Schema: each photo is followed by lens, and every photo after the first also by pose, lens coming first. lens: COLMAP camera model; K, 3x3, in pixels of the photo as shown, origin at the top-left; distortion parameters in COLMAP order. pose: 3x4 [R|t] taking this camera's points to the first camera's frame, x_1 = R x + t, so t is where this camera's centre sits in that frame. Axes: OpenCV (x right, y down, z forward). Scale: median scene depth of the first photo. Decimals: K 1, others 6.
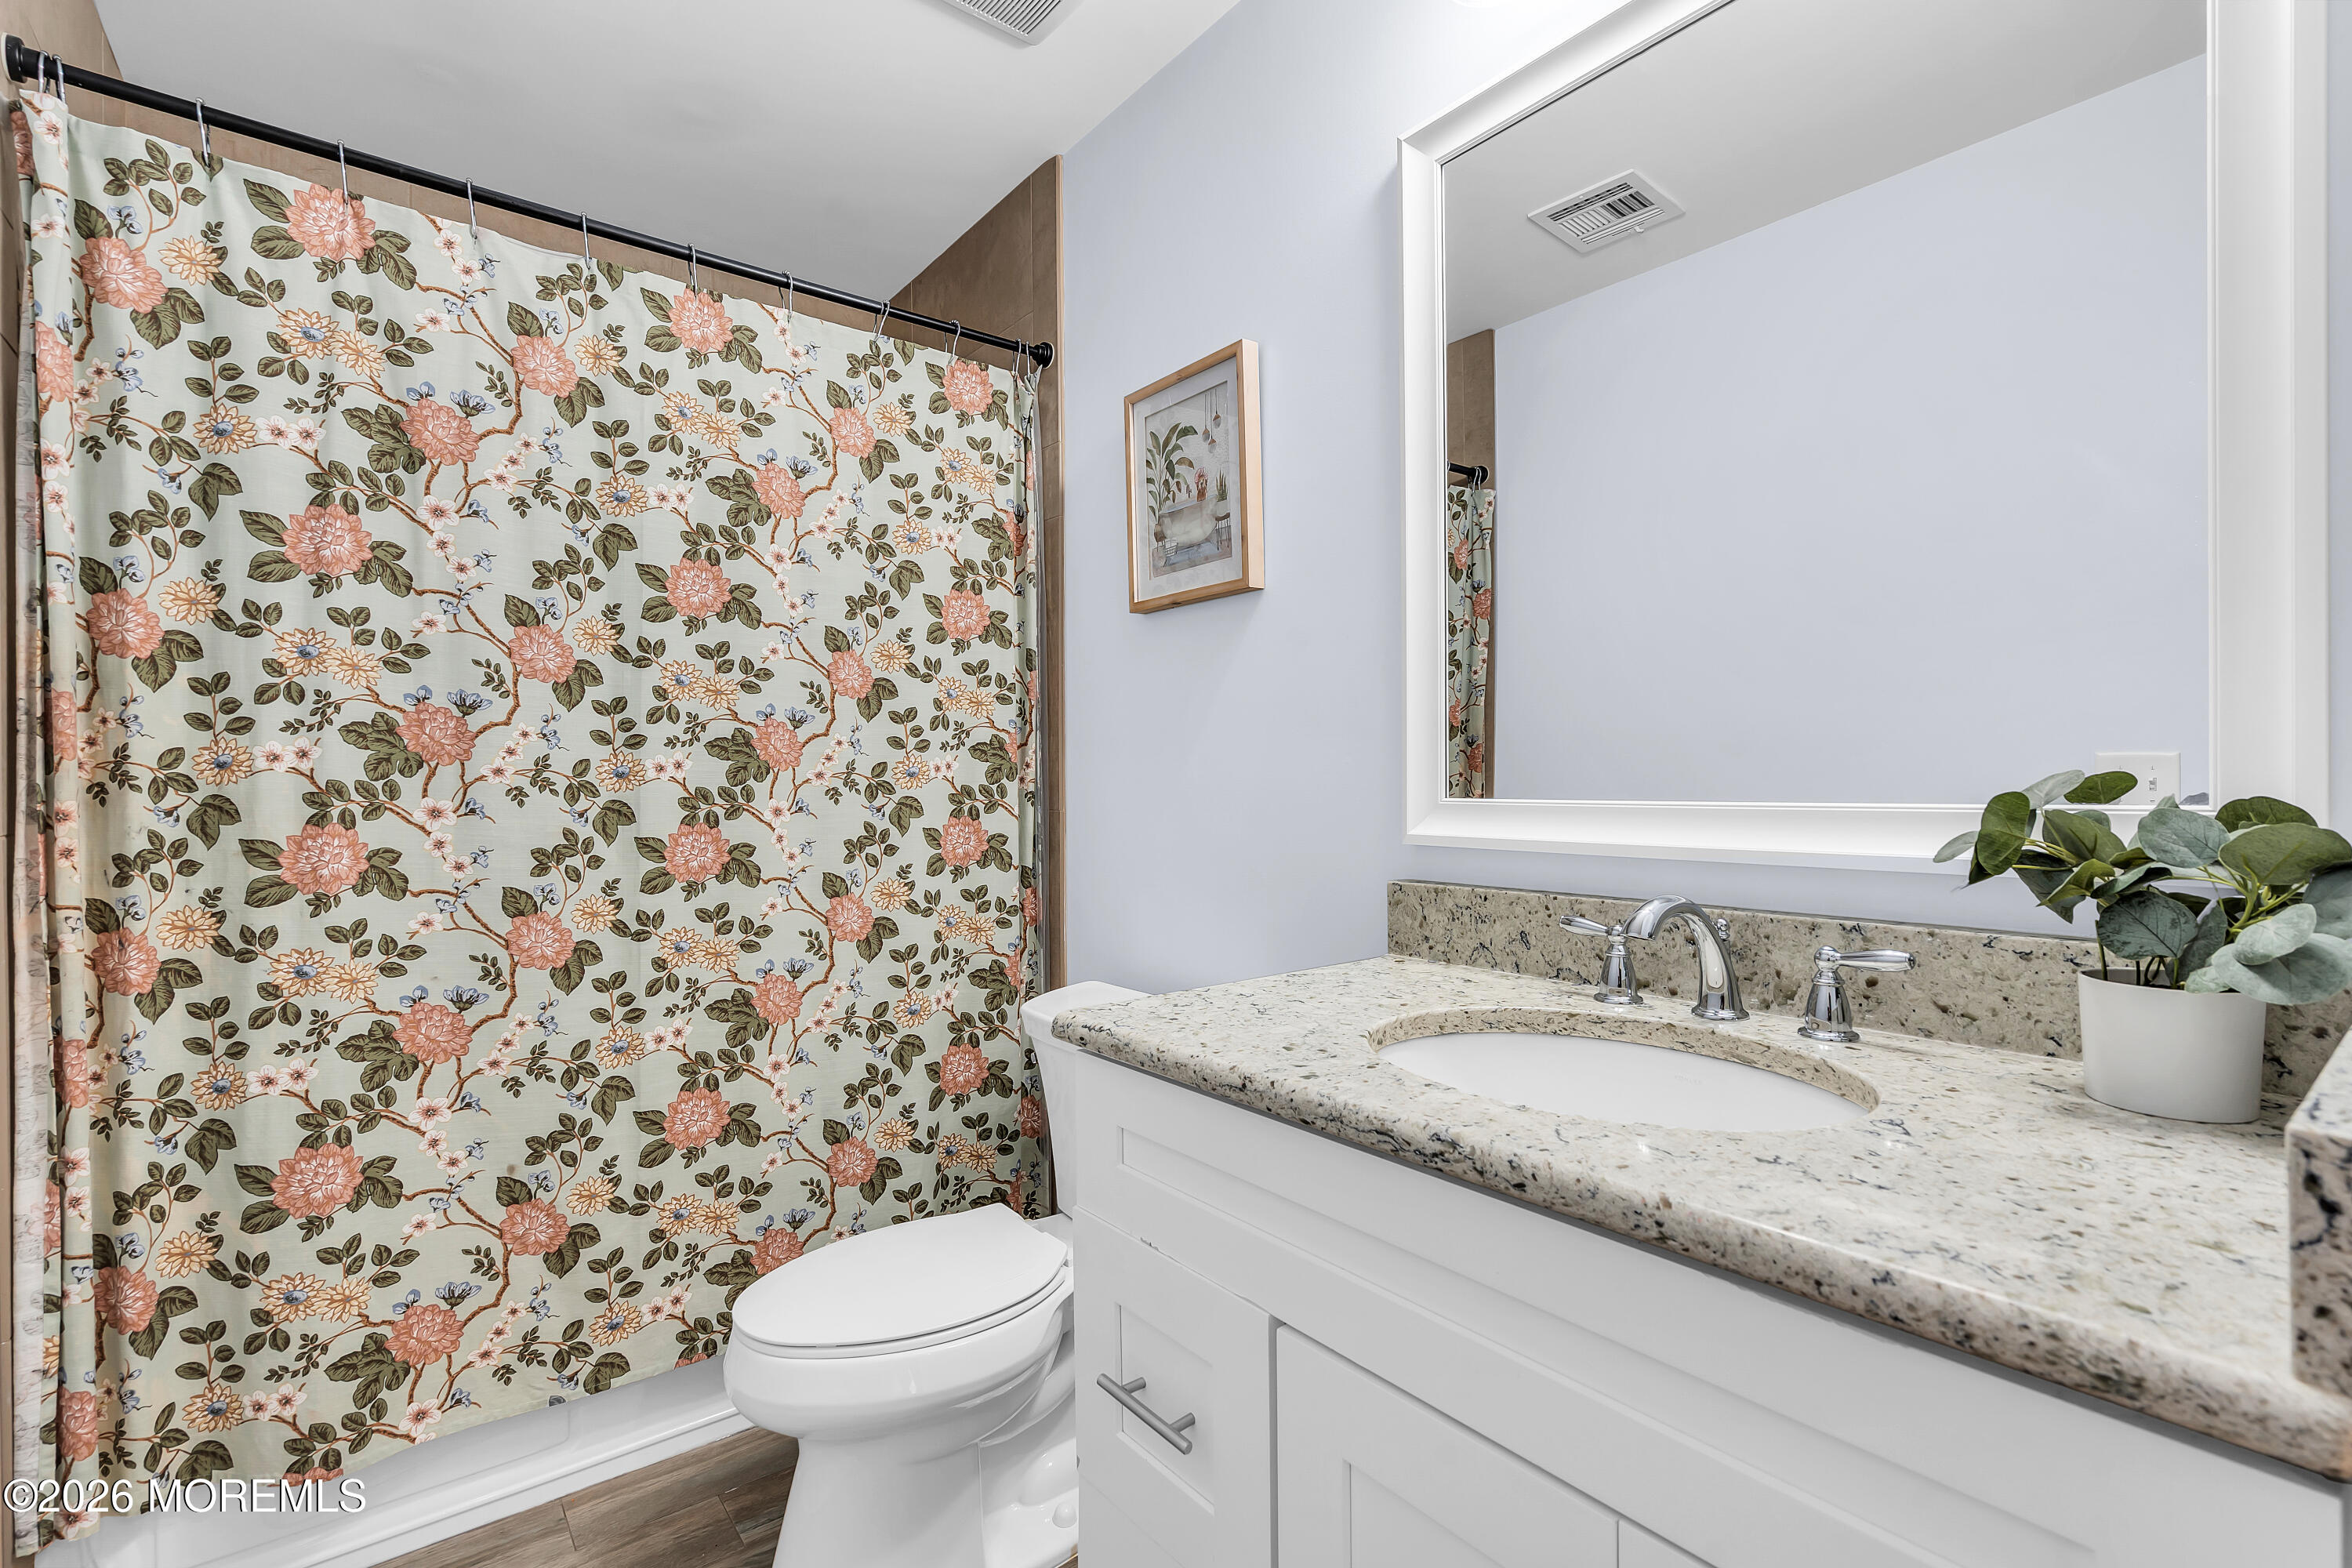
lens RADIAL K [[1062.4, 0, 1172.5], [0, 1062.4, 785.0], [0, 0, 1]] dist [-0.001175, 0.000796]
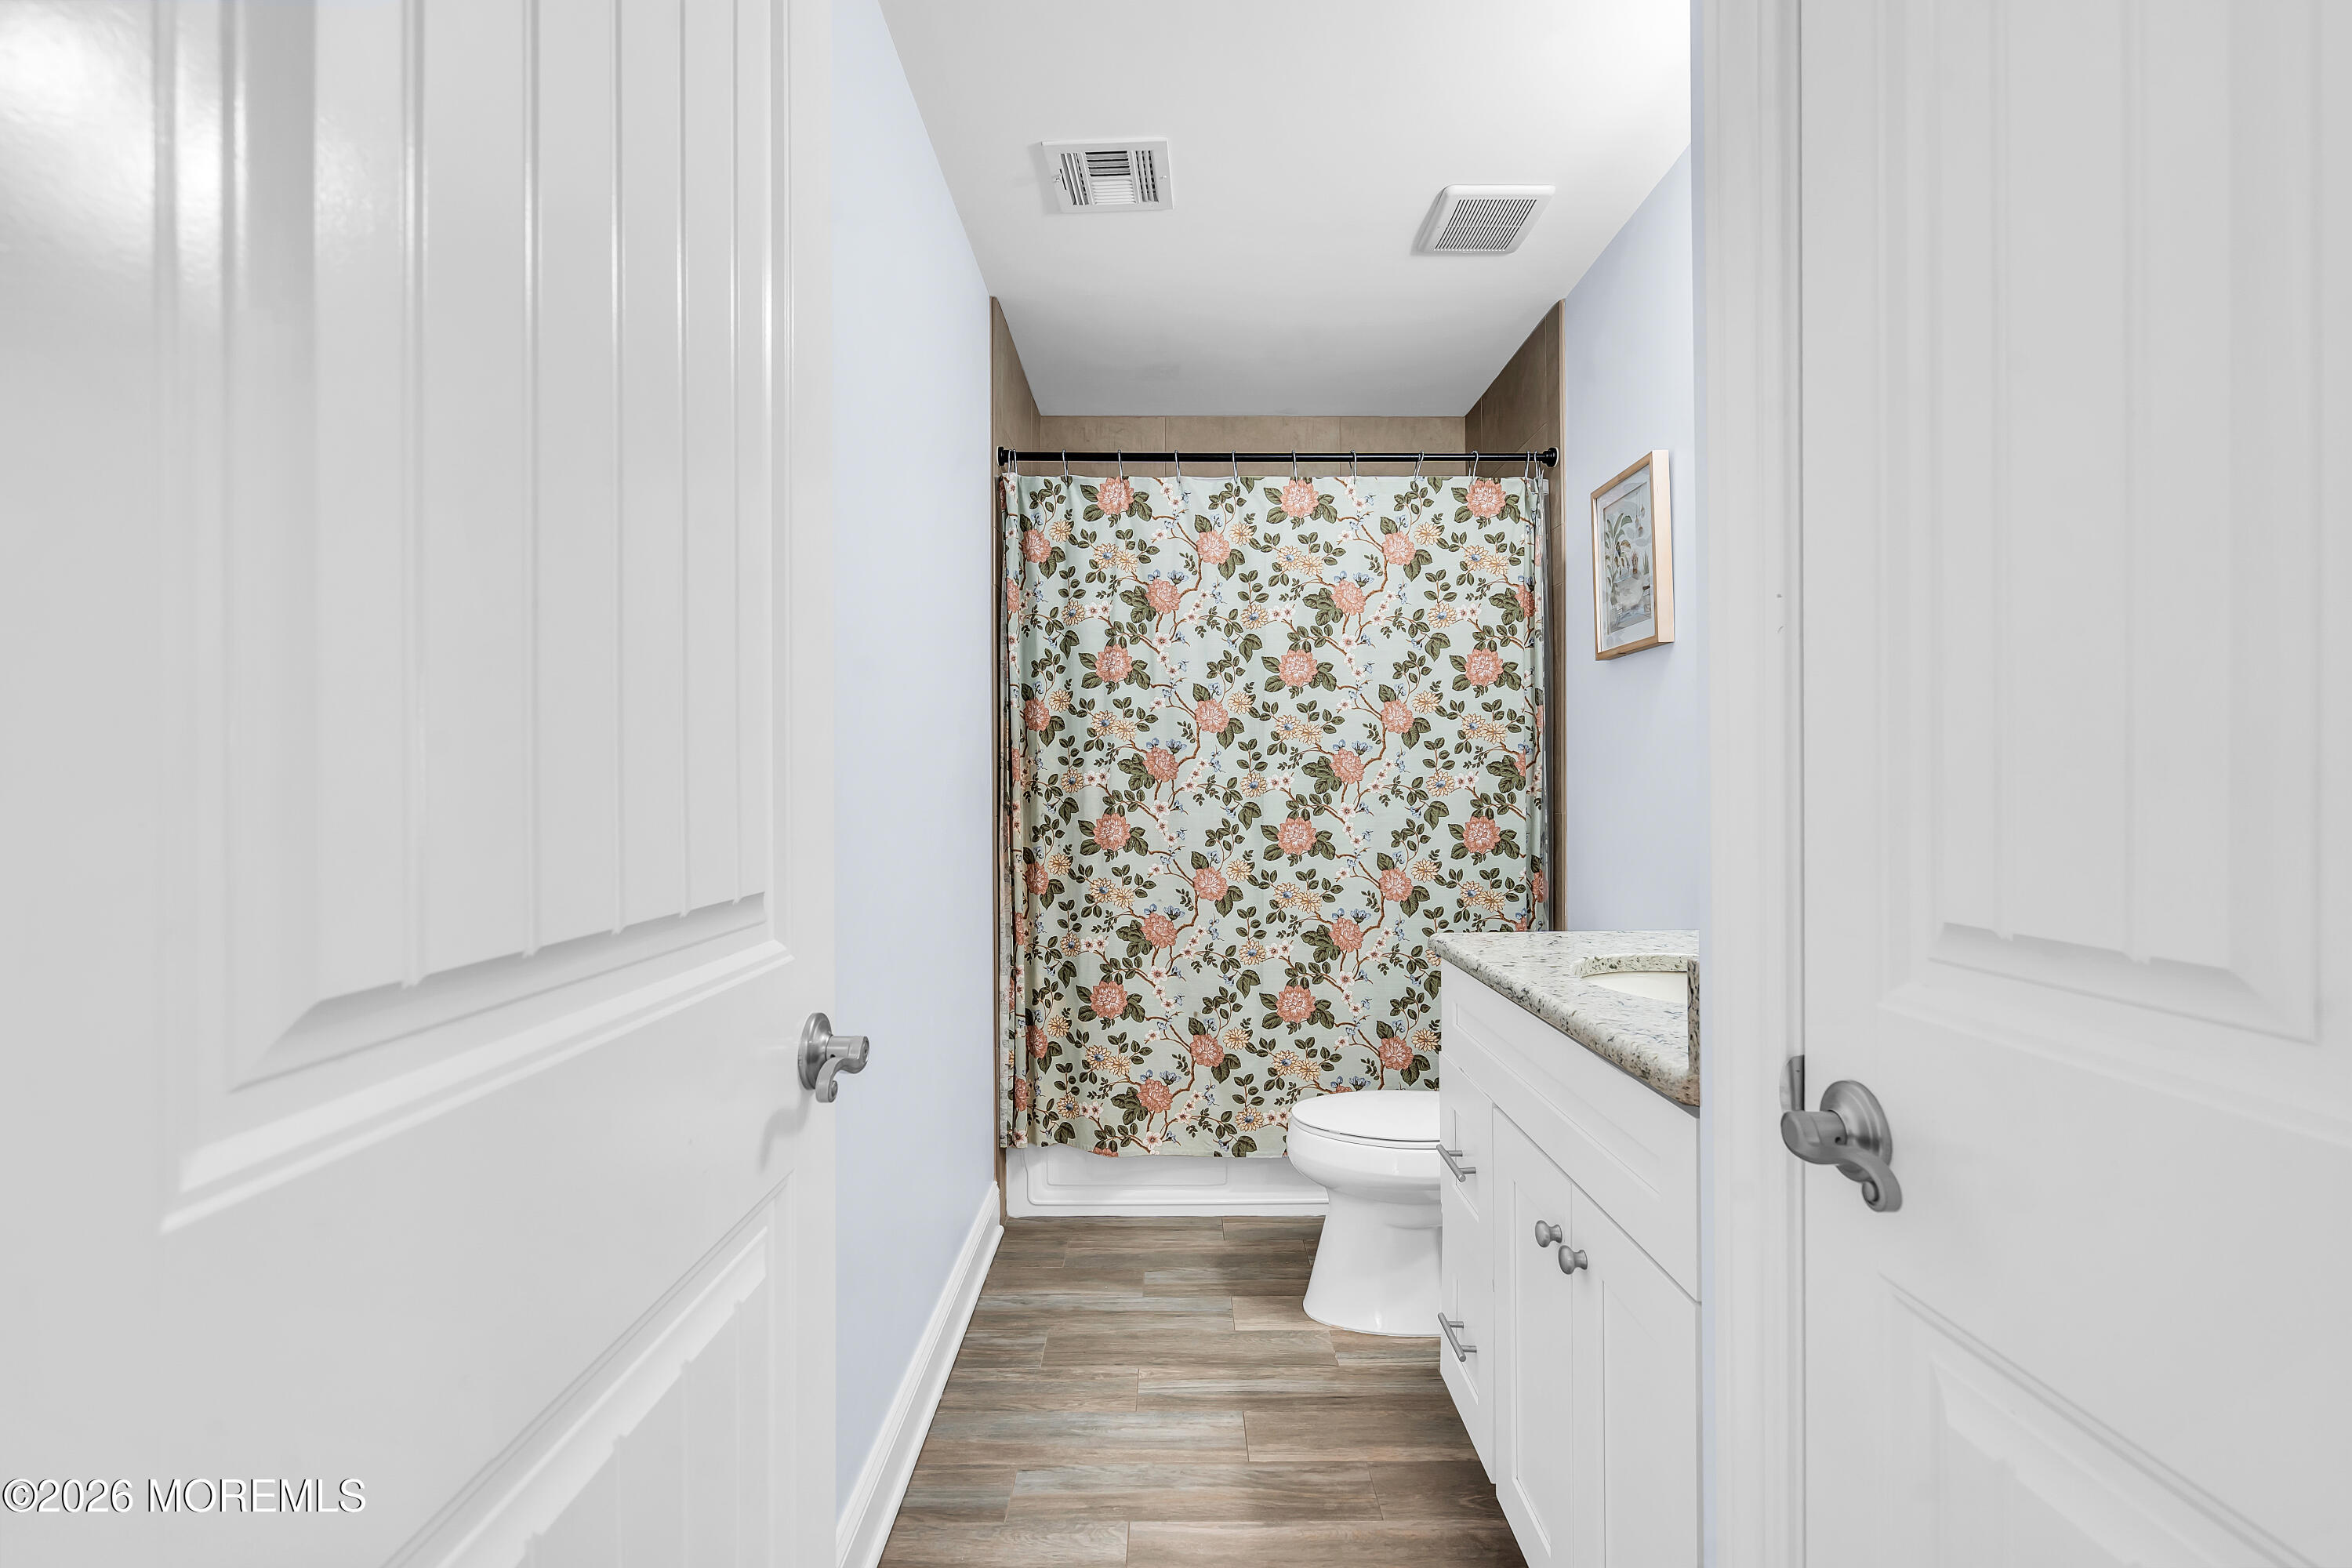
lens RADIAL K [[1062.4, 0, 1174.6], [0, 1062.4, 783.4], [0, 0, 1]] dist [-0.001175, 0.000796]
pose [[0.789360, 0.000310, -0.613931, 0.408976], [-0.001128, 0.999999, -0.000946, -0.013656], [0.613930, 0.001439, 0.789359, -0.385956]]
